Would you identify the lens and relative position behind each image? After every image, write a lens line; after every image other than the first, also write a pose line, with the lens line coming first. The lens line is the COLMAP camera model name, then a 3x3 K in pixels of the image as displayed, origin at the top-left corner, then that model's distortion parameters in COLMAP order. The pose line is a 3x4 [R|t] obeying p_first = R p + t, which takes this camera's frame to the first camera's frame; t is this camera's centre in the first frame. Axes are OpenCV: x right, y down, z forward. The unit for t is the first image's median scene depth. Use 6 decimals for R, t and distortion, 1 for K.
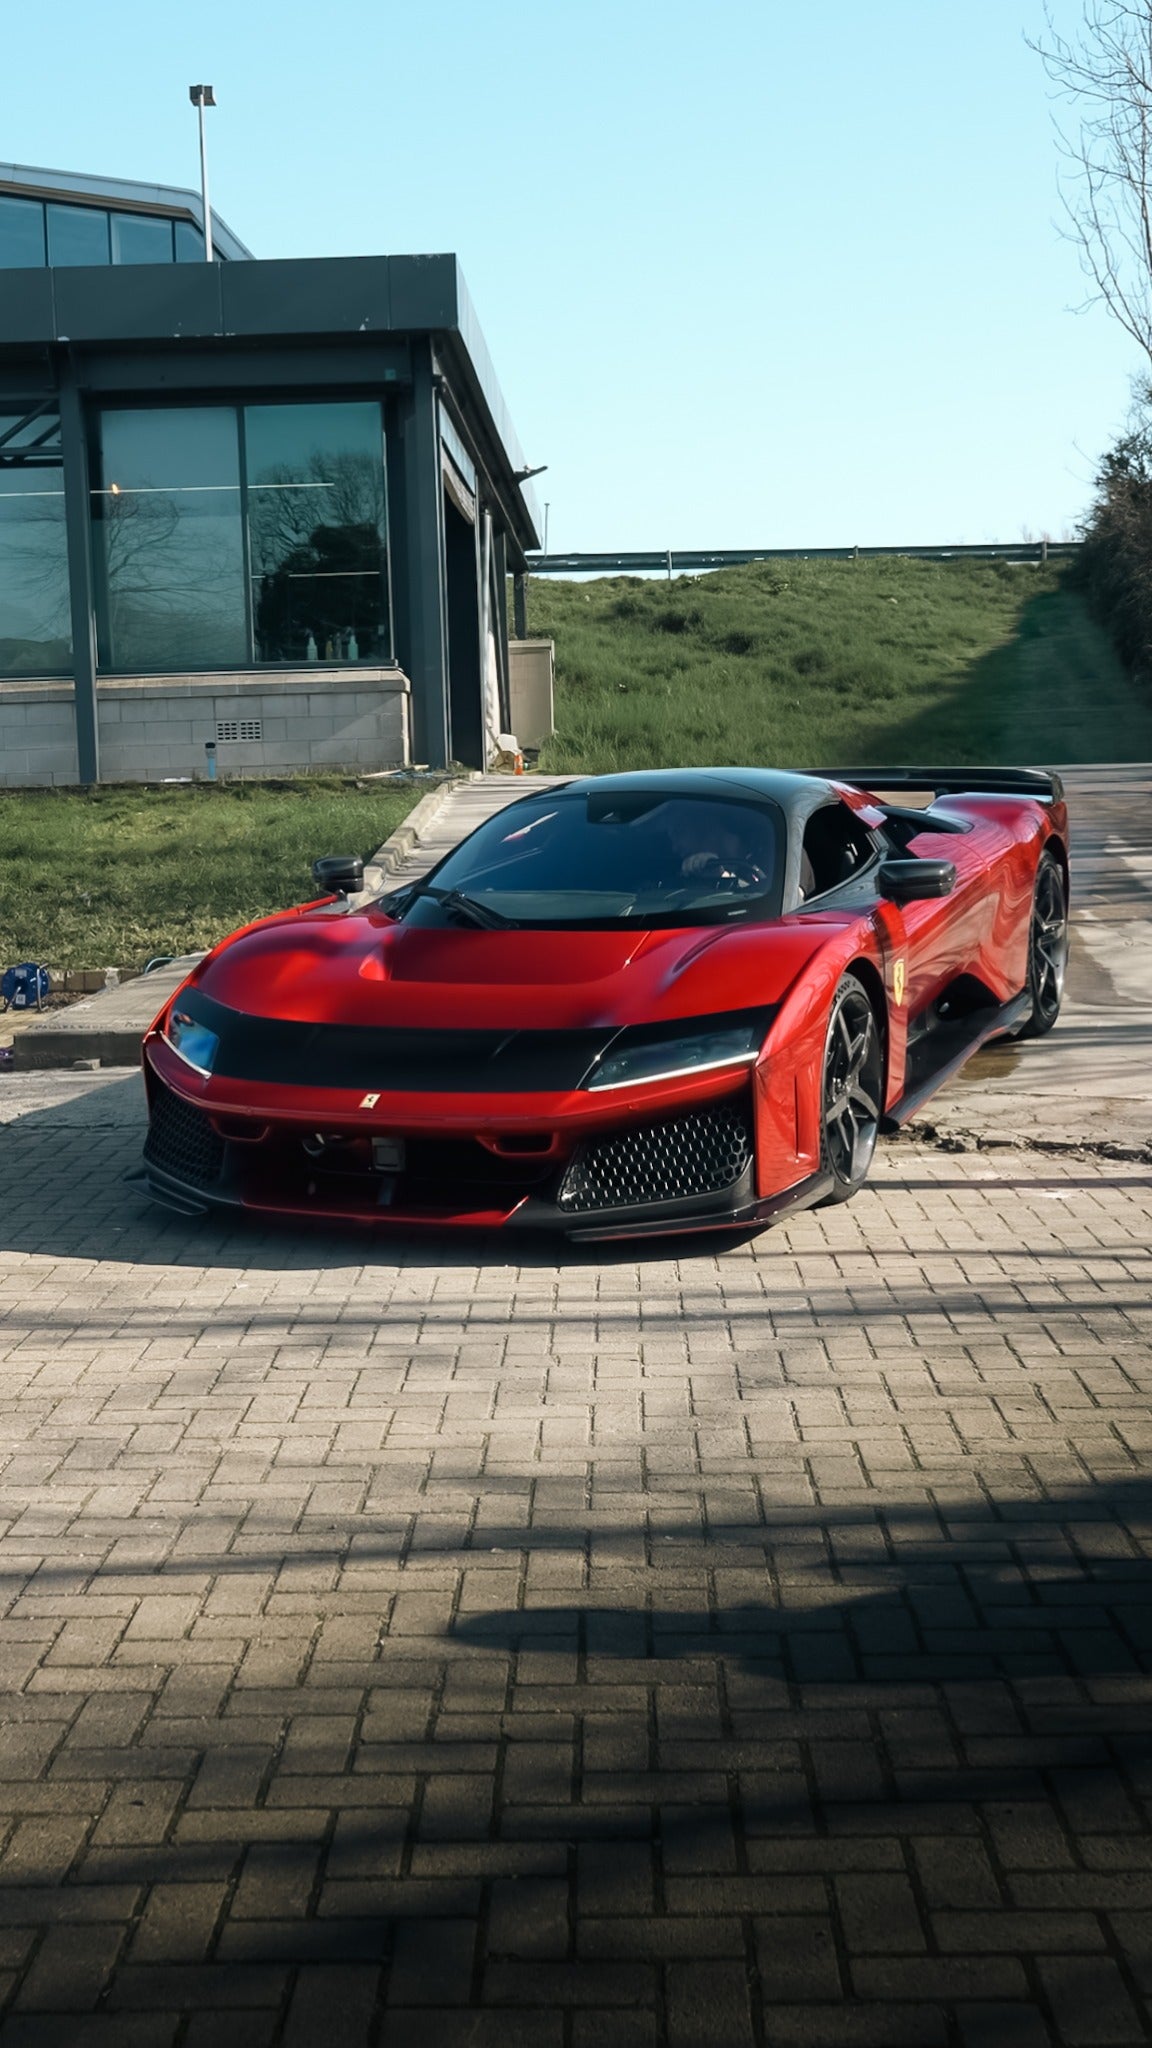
lens RADIAL K [[2454.0, 0, 576.0], [0, 2454.0, 1024.0], [0, 0, 1]] dist [-0.007098, 0.015349]
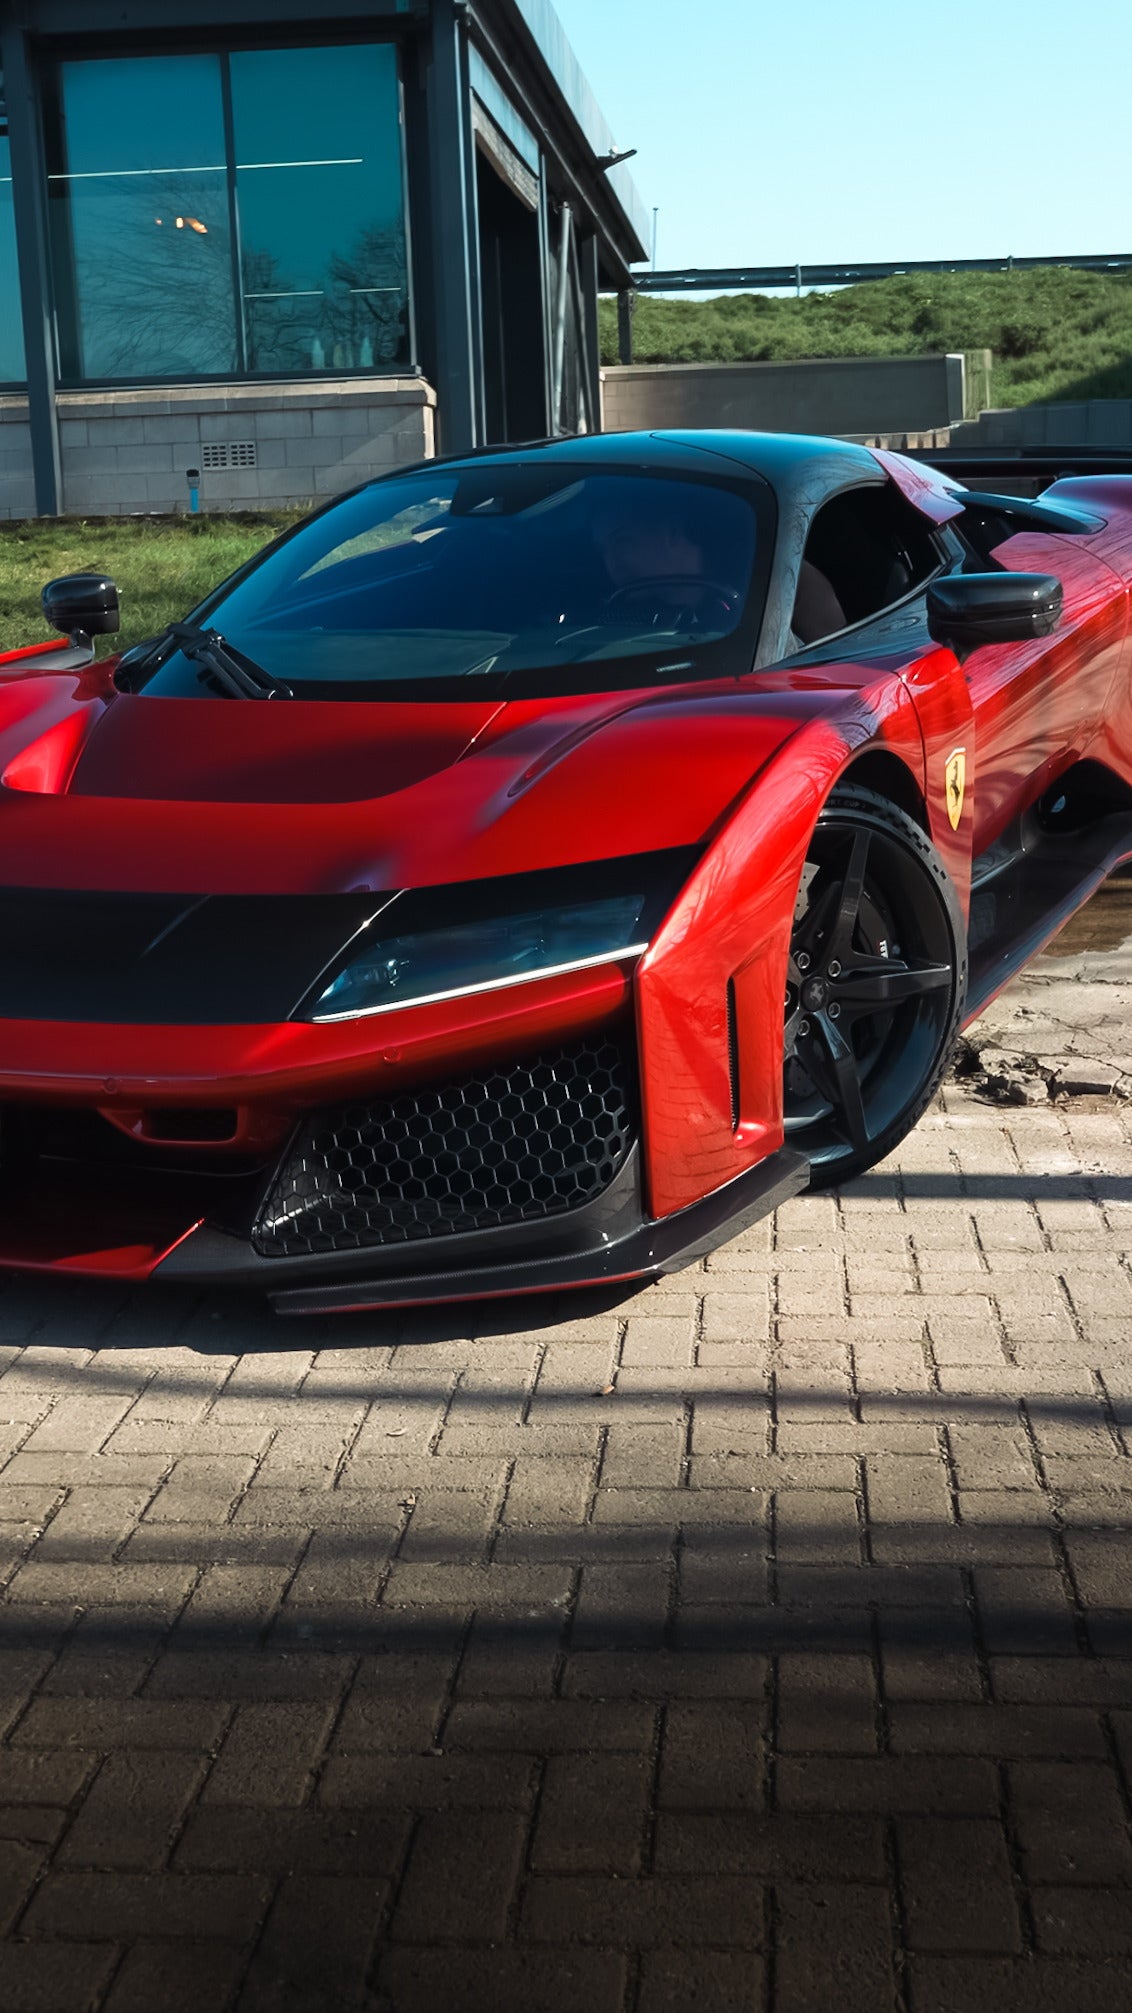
lens RADIAL K [[2412.0, 0, 566.0], [0, 2412.0, 1006.5], [0, 0, 1]] dist [-0.007098, 0.015349]
pose [[0.997203, 0.006111, -0.074494, 0.038471], [0.000771, 0.995758, 0.092006, -0.008702], [0.074740, -0.091806, 0.992968, 0.180768]]
